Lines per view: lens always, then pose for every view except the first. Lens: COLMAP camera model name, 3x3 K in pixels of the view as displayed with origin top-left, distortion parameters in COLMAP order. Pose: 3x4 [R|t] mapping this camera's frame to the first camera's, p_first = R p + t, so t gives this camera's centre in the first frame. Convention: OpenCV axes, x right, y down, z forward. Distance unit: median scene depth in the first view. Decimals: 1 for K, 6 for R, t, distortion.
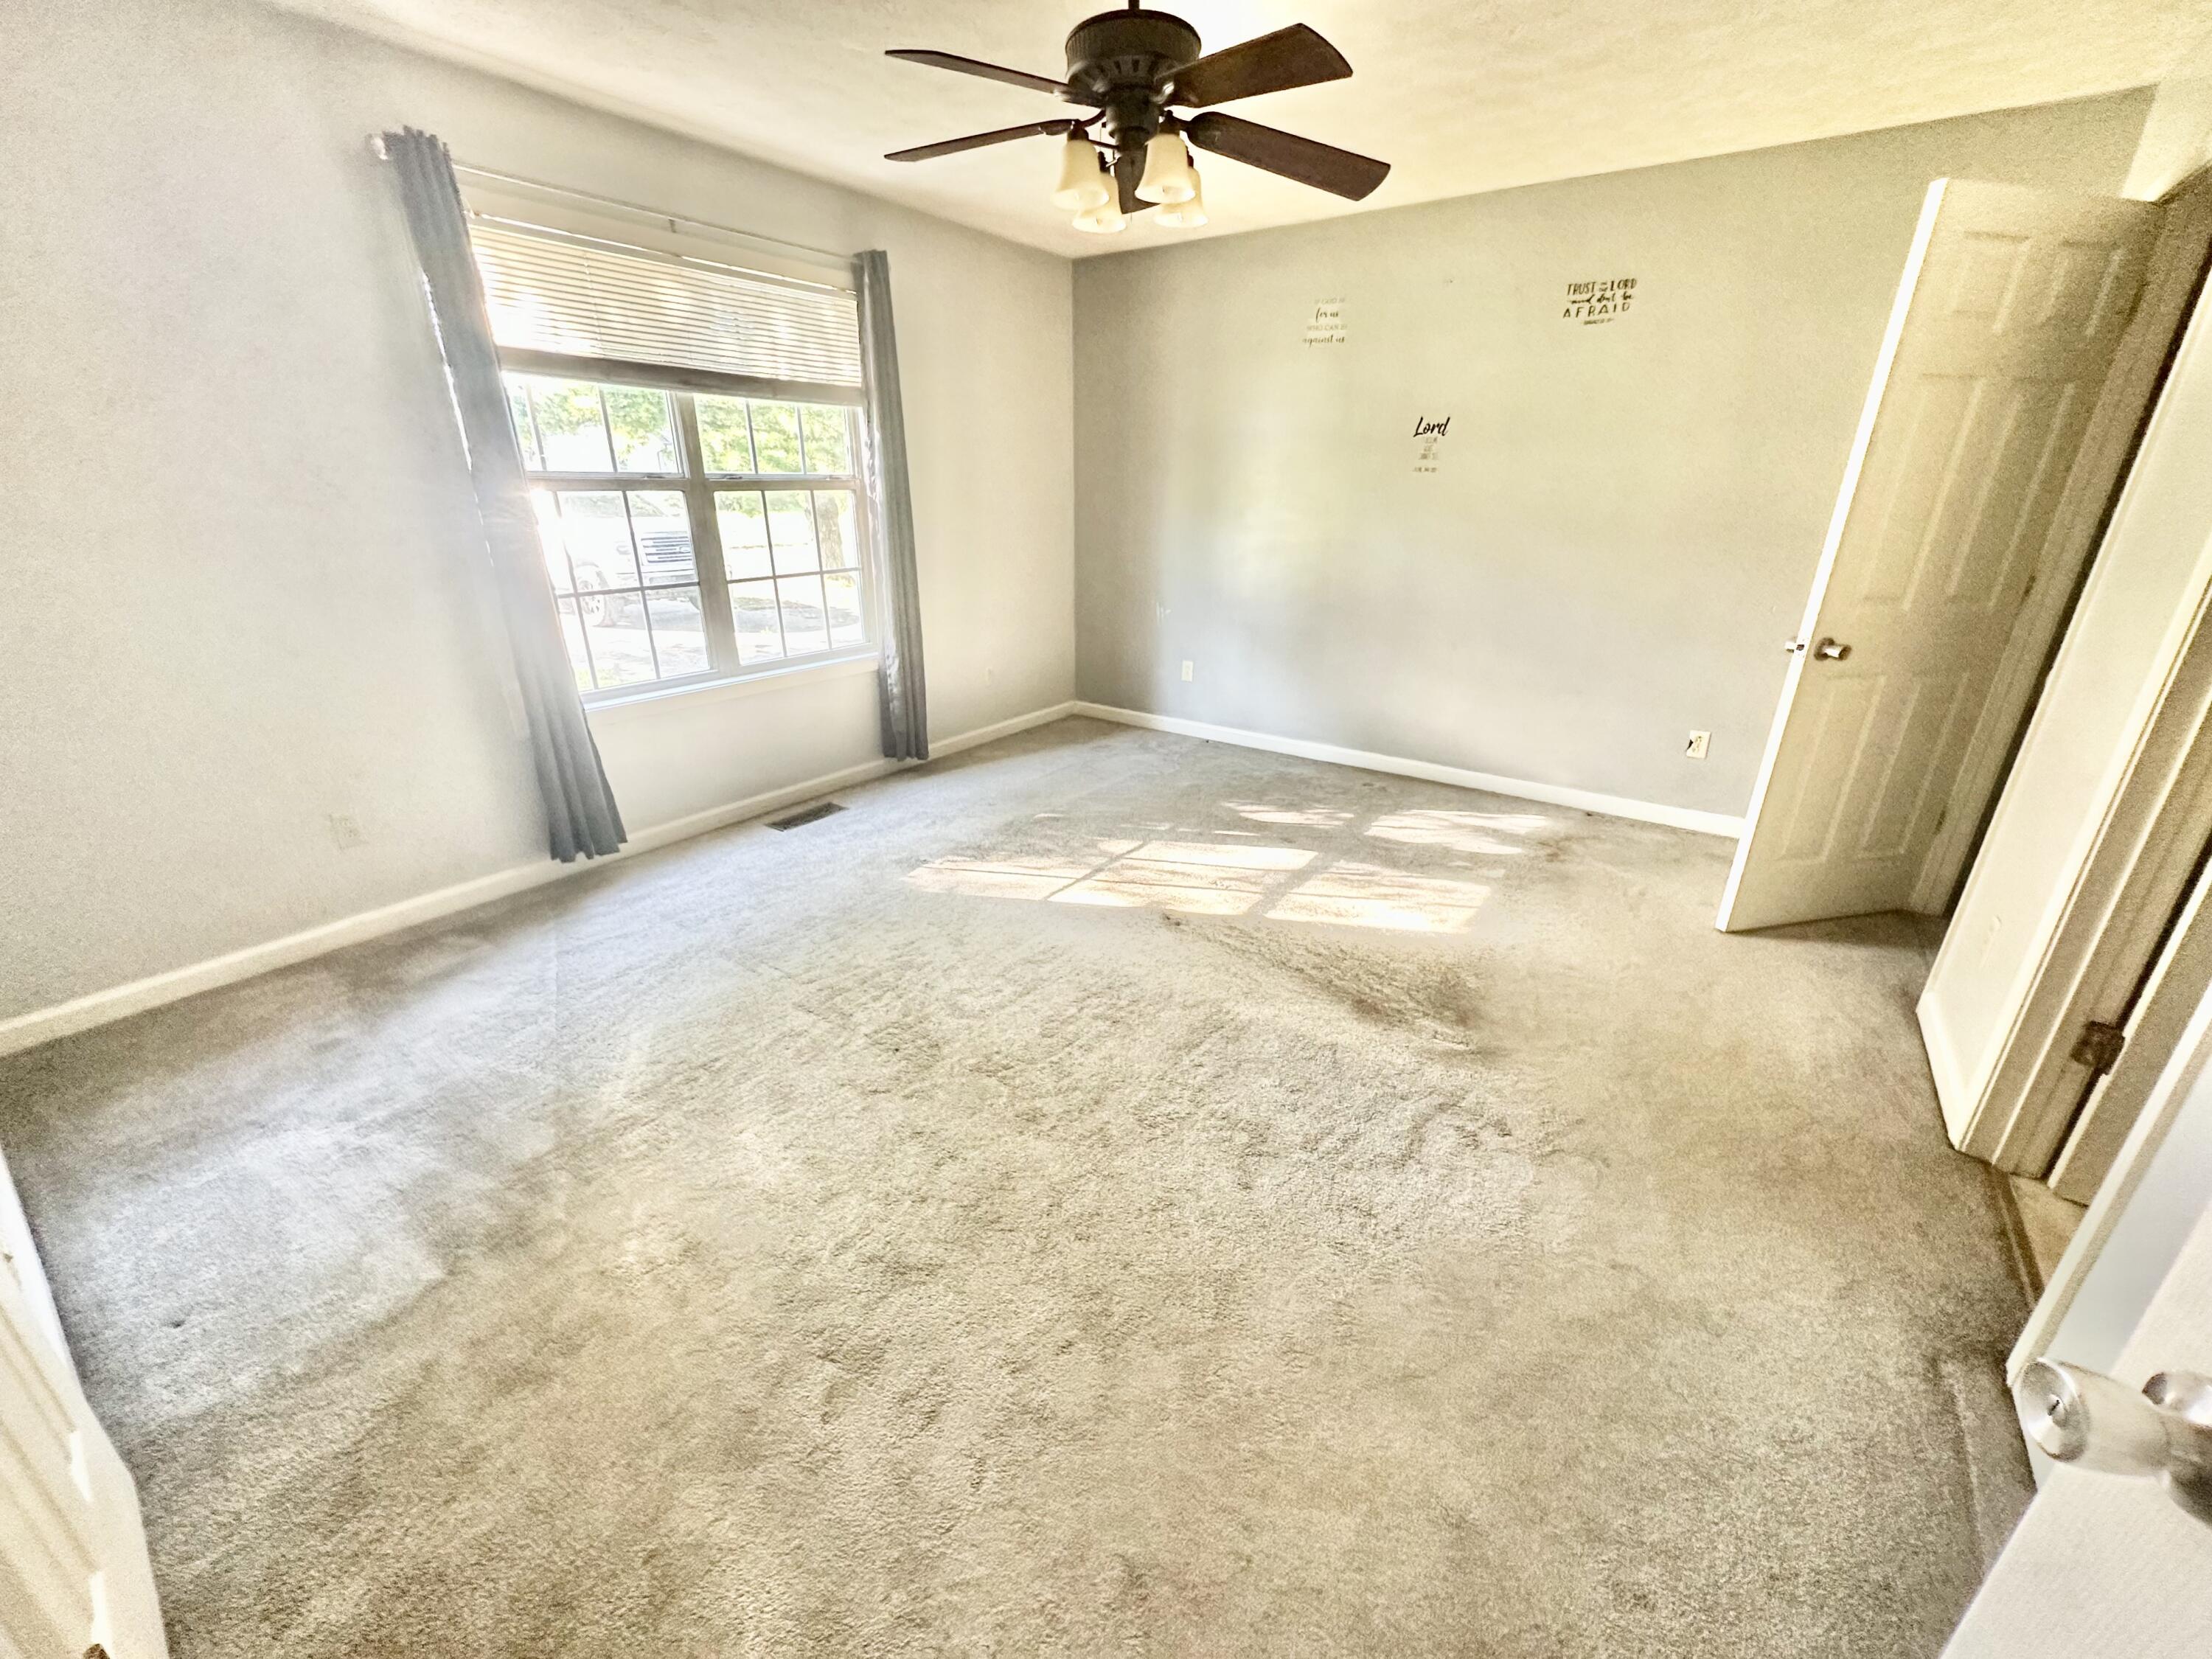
lens RADIAL K [[883.3, 0, 1104.8], [0, 883.3, 833.6], [0, 0, 1]] dist [-0.001465, 0.000329]
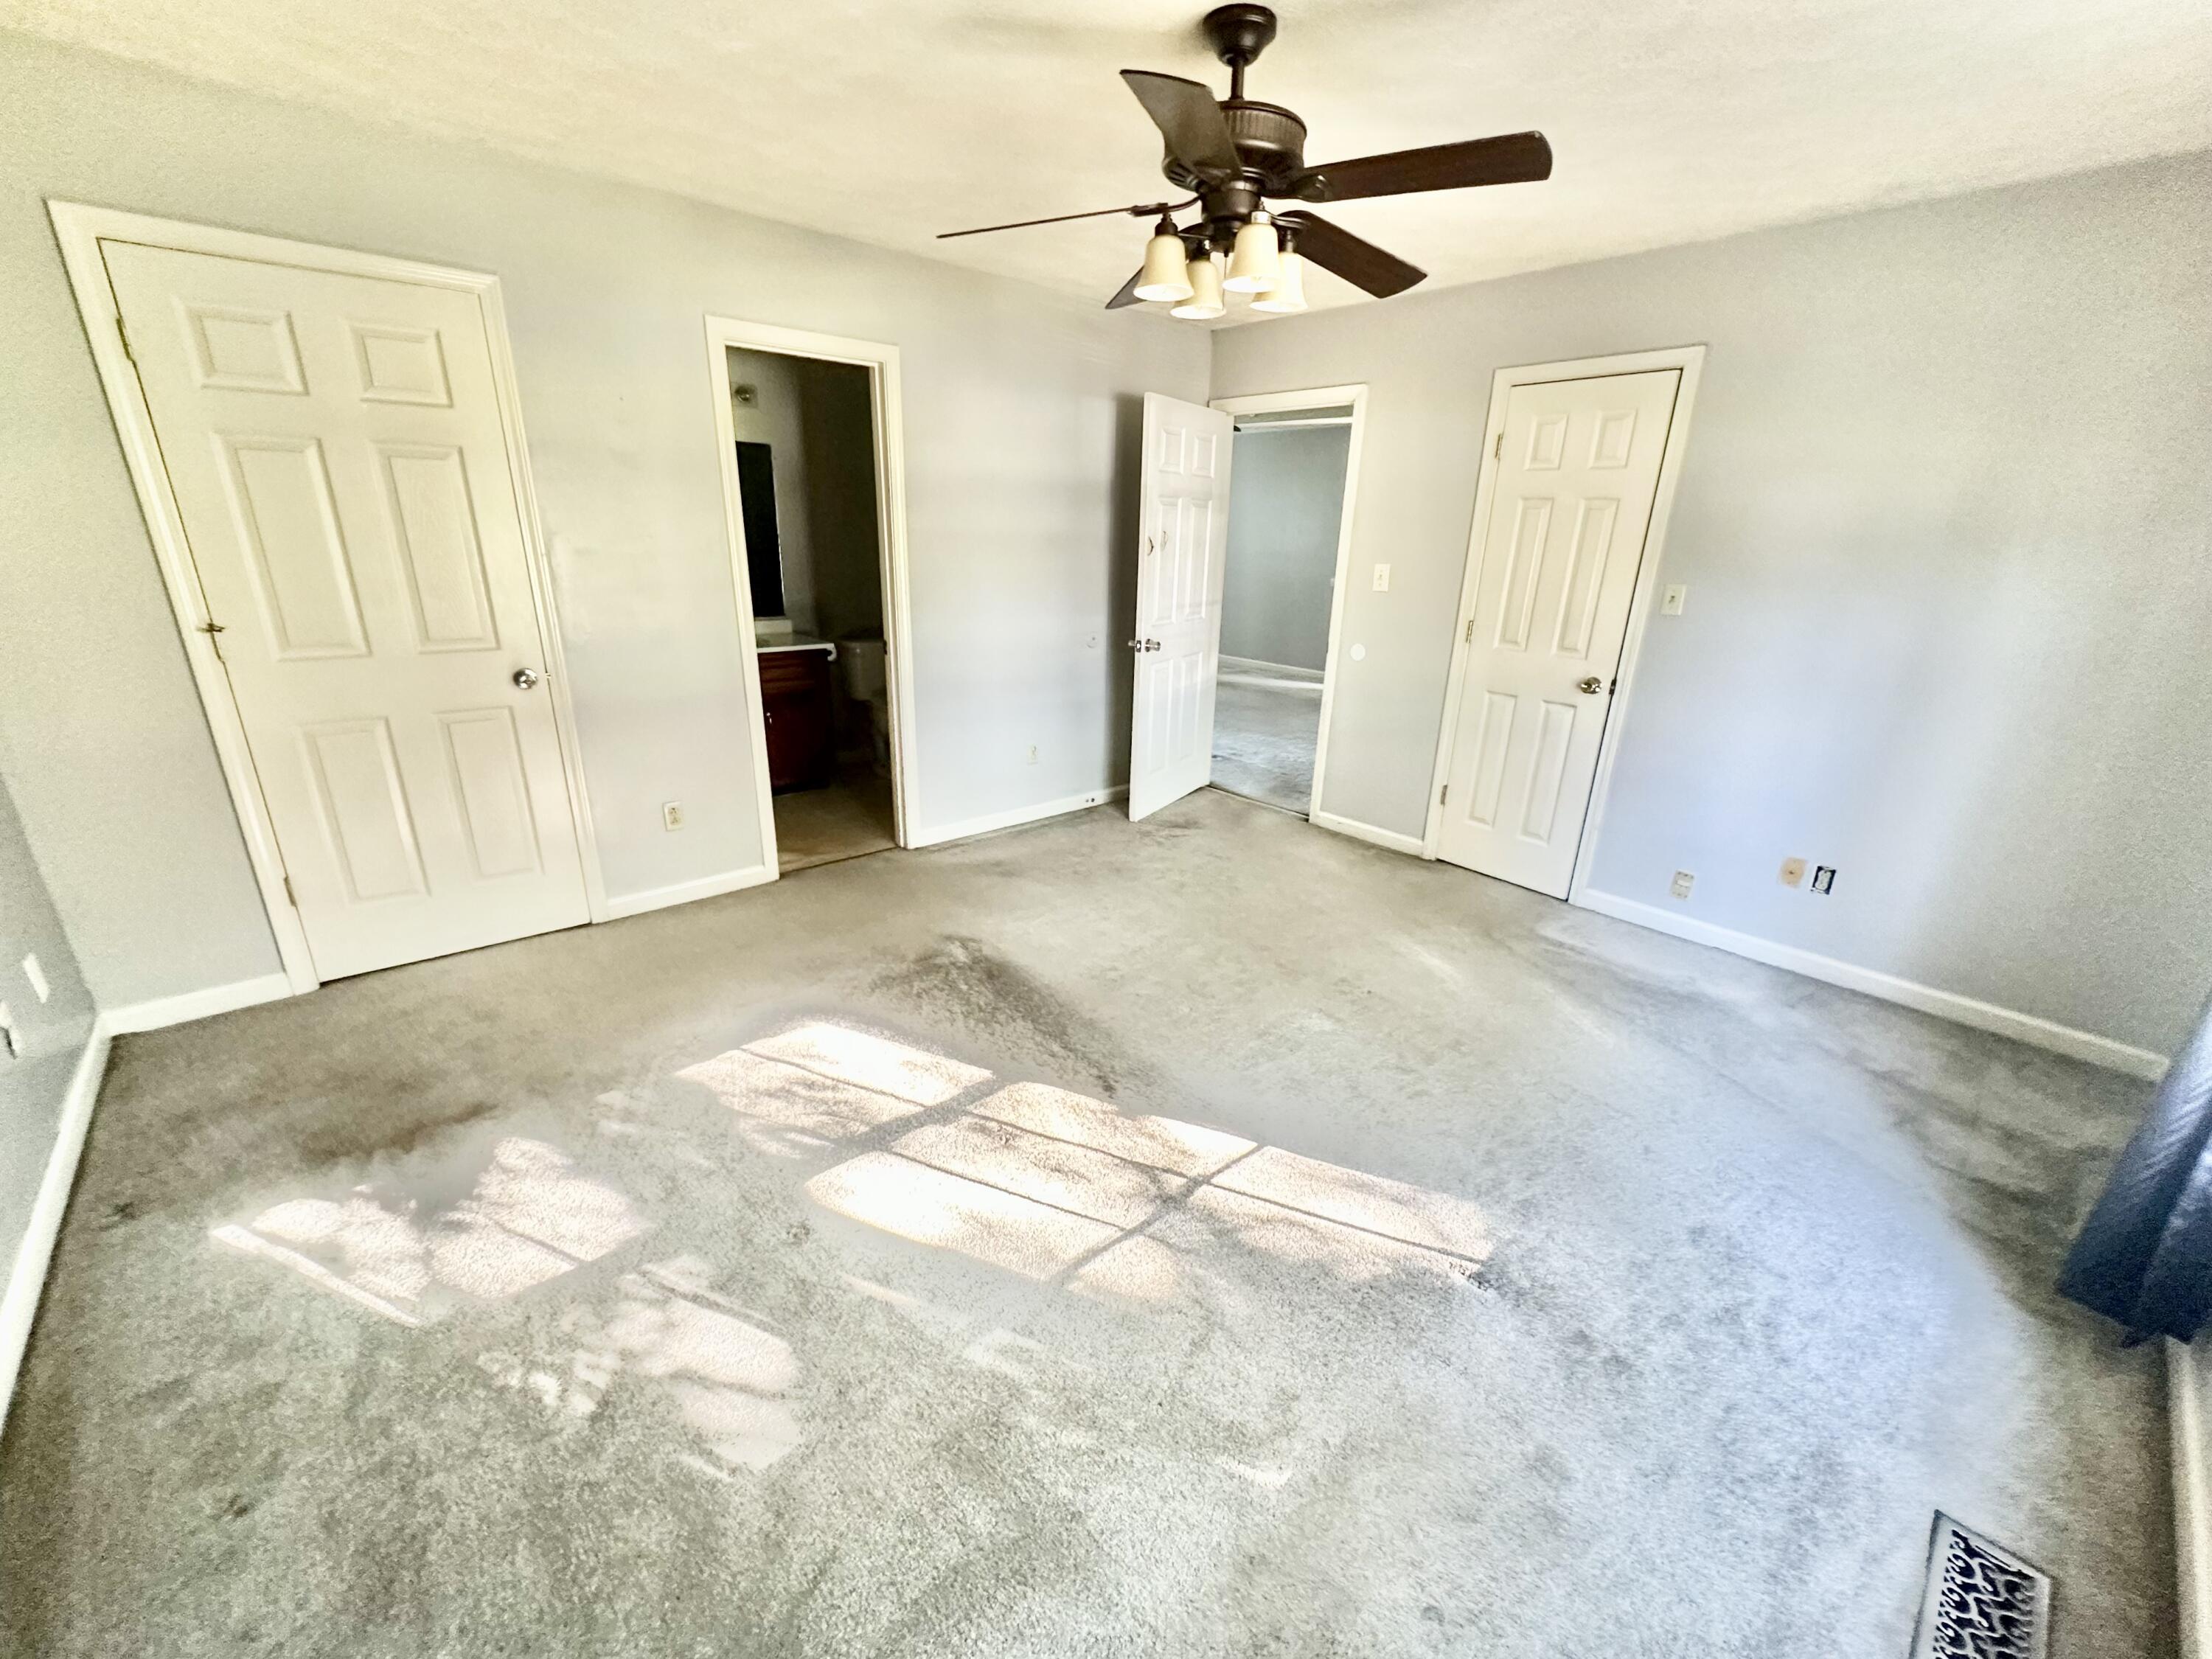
lens RADIAL K [[883.3, 0, 1099.1], [0, 883.3, 829.8], [0, 0, 1]] dist [-0.001465, 0.000329]
pose [[-0.977296, -0.101860, 0.185786, -0.037236], [0.041575, 0.767618, 0.639558, -0.481451], [-0.207758, 0.632761, -0.745955, 1.147952]]
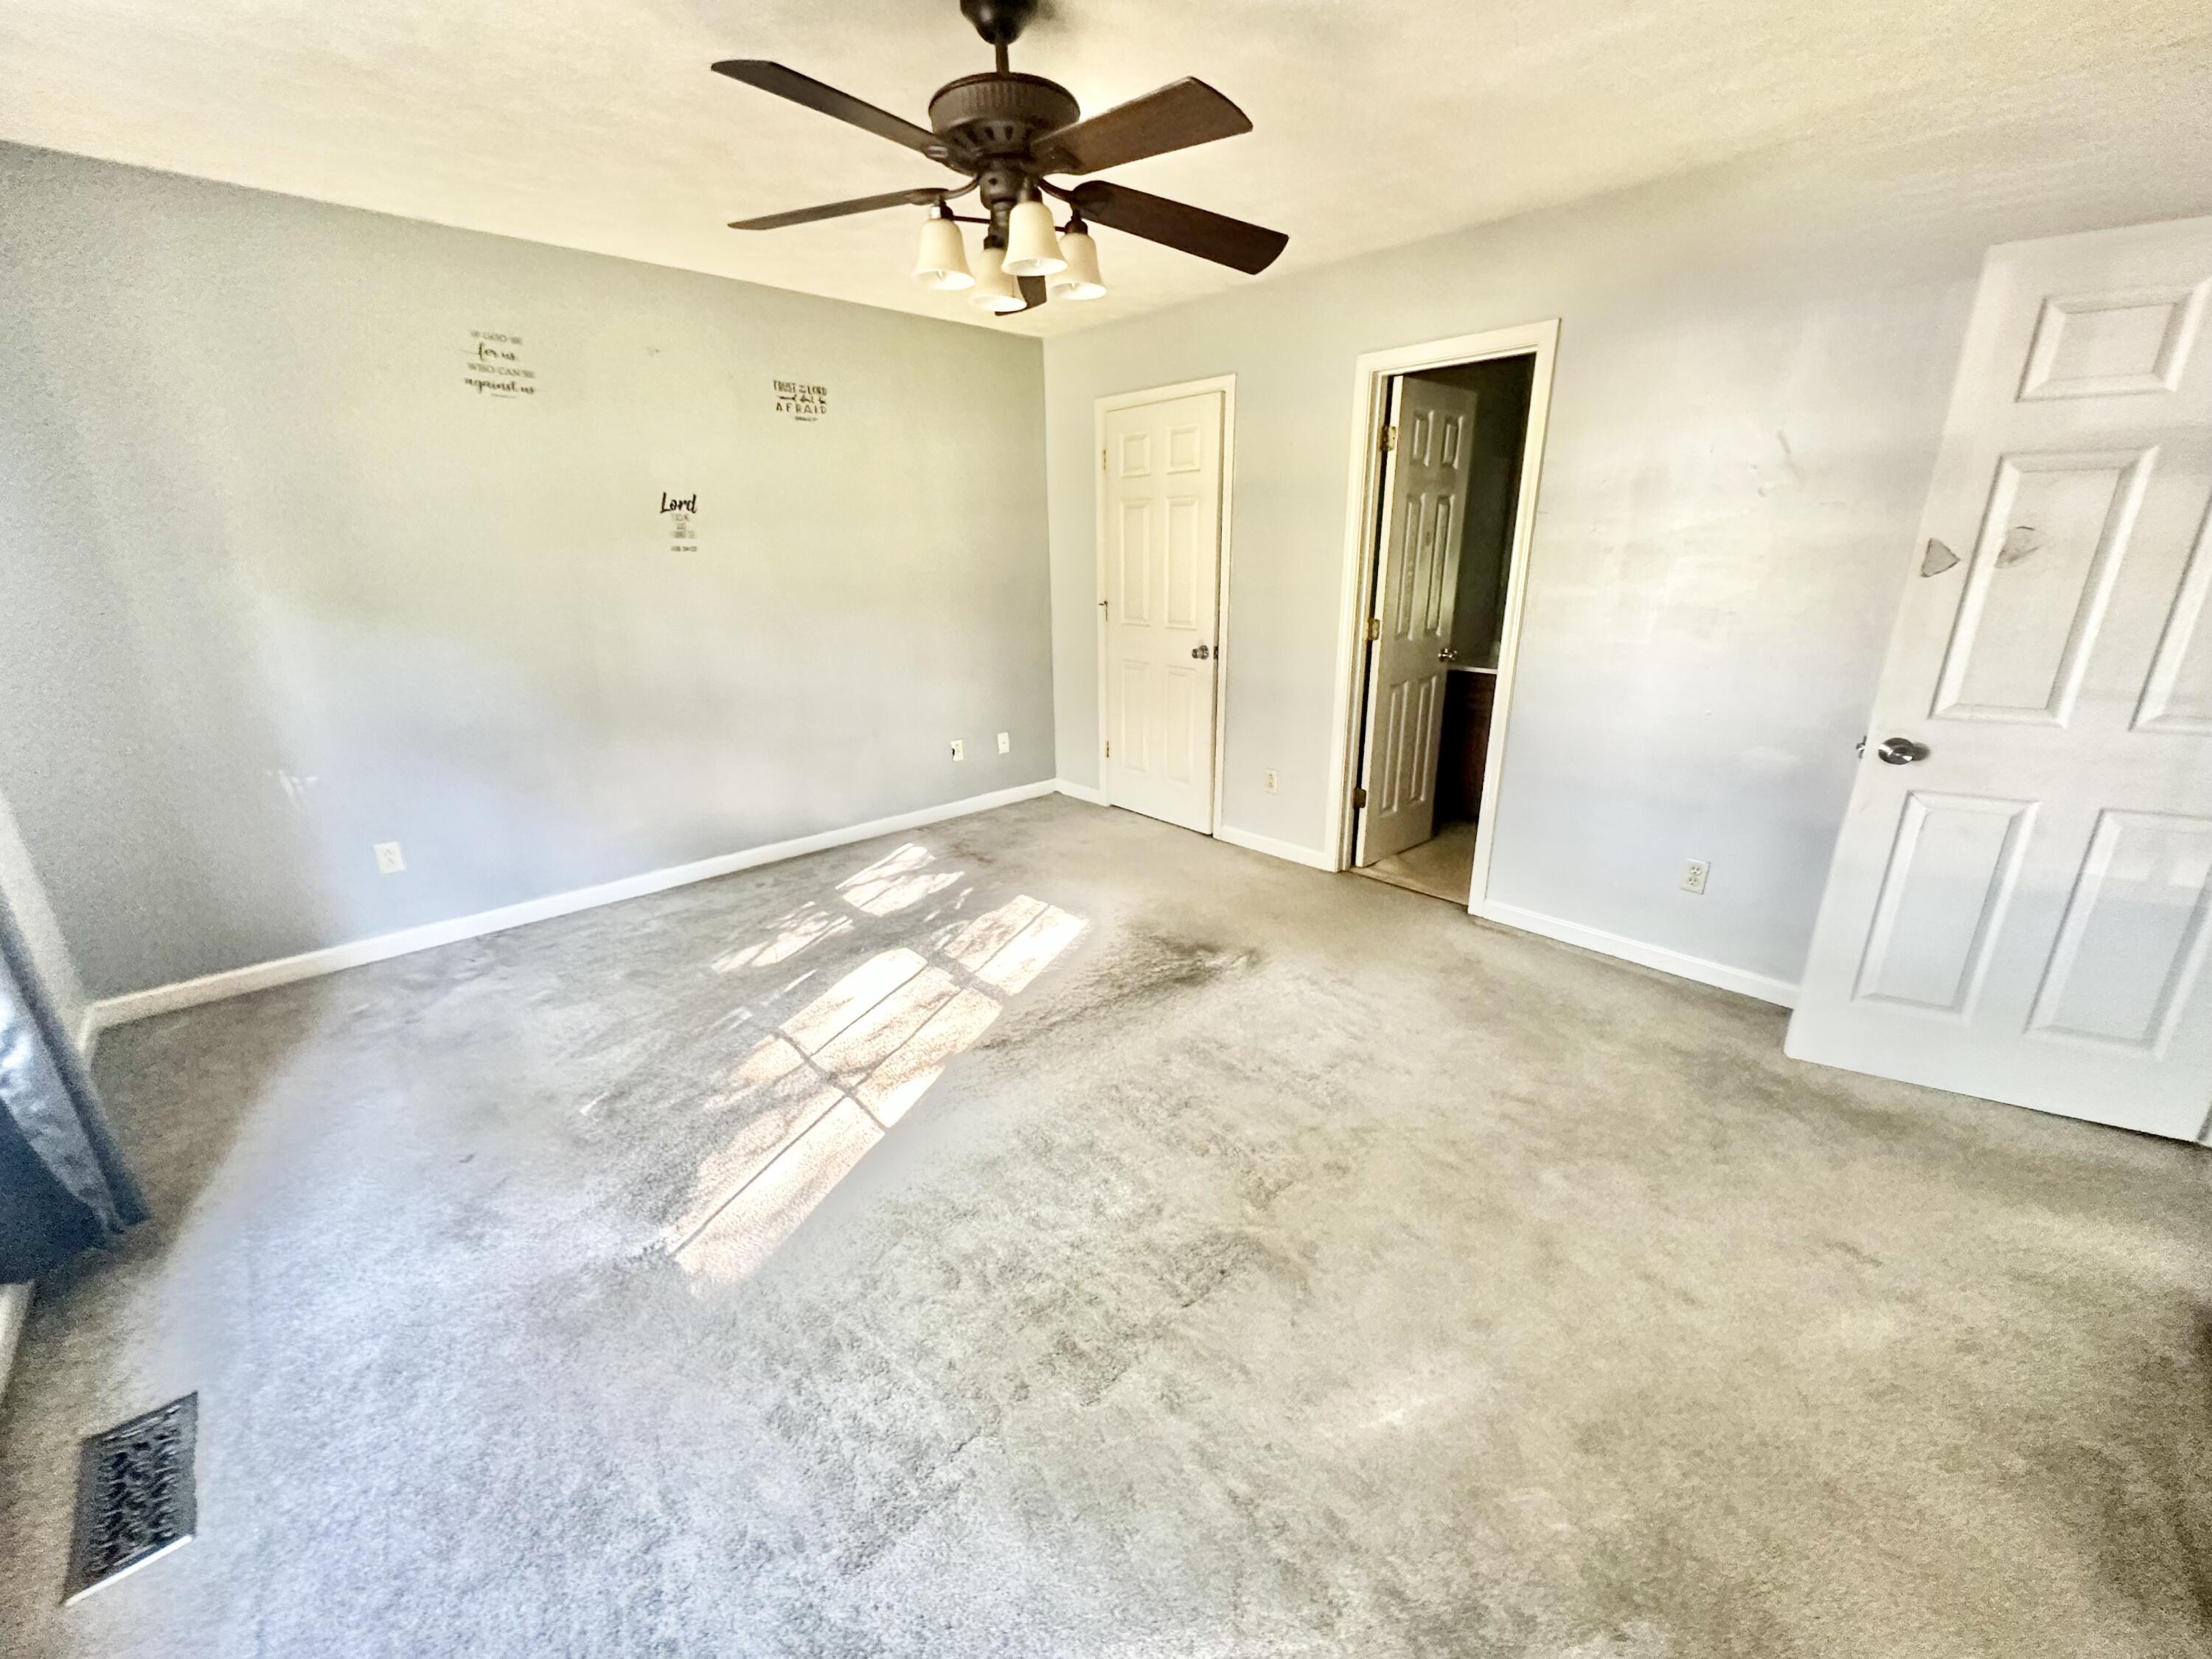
lens RADIAL K [[883.3, 0, 1116.7], [0, 883.3, 829.0], [0, 0, 1]] dist [-0.001465, 0.000329]
pose [[0.180646, -0.311902, 0.932783, -0.526447], [0.368999, 0.900604, 0.229680, -0.203944], [-0.911705, 0.302706, 0.277782, 0.443745]]
